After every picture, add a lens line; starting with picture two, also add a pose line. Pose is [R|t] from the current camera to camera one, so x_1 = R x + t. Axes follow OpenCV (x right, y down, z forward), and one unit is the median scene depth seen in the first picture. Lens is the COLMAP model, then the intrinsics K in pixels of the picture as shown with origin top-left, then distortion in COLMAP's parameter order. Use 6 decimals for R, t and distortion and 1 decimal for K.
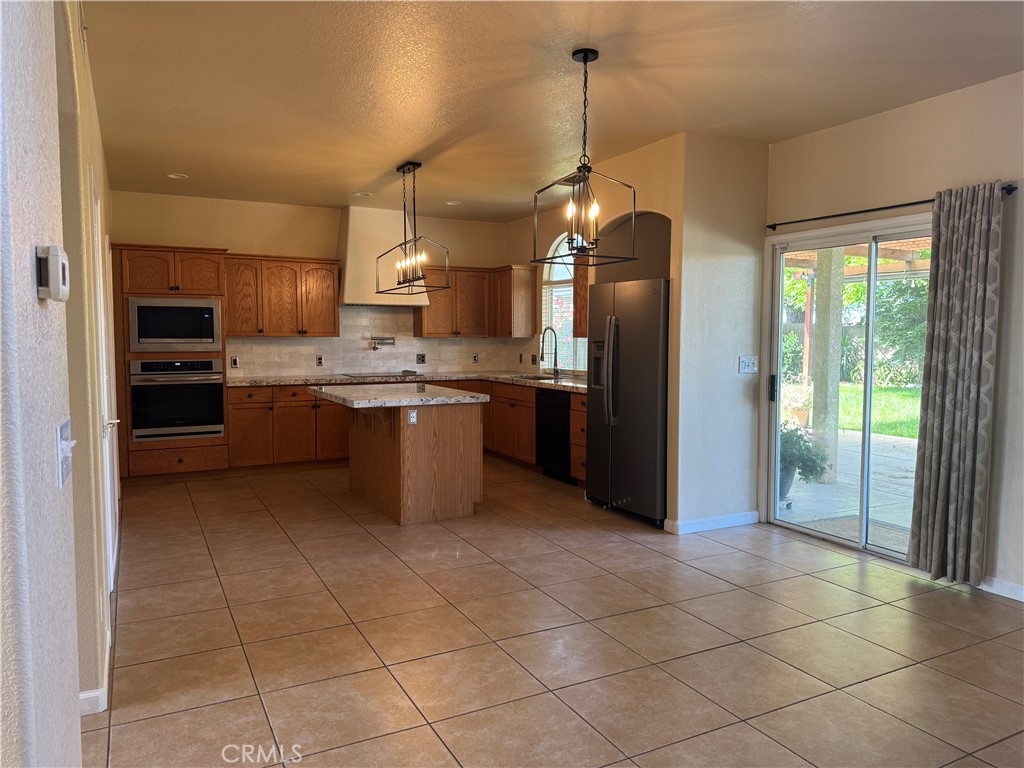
lens RADIAL K [[716.5, 0, 511.6], [0, 716.5, 385.1], [0, 0, 1]] dist [0.077876, -0.002472]
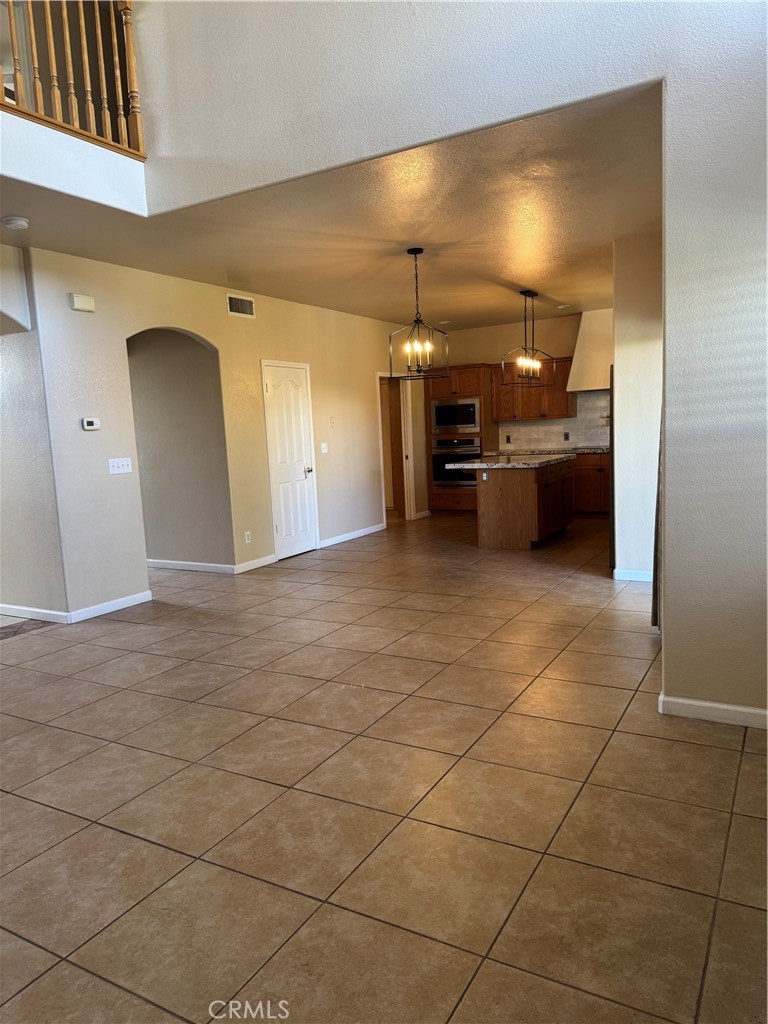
lens RADIAL K [[716.5, 0, 381.5], [0, 716.5, 512.1], [0, 0, 1]] dist [0.077876, -0.002472]
pose [[0.539042, 0.073806, -0.839039, 0.971227], [-0.009917, 0.996640, 0.081299, -0.000426], [0.842220, -0.035503, 0.537963, 0.020336]]
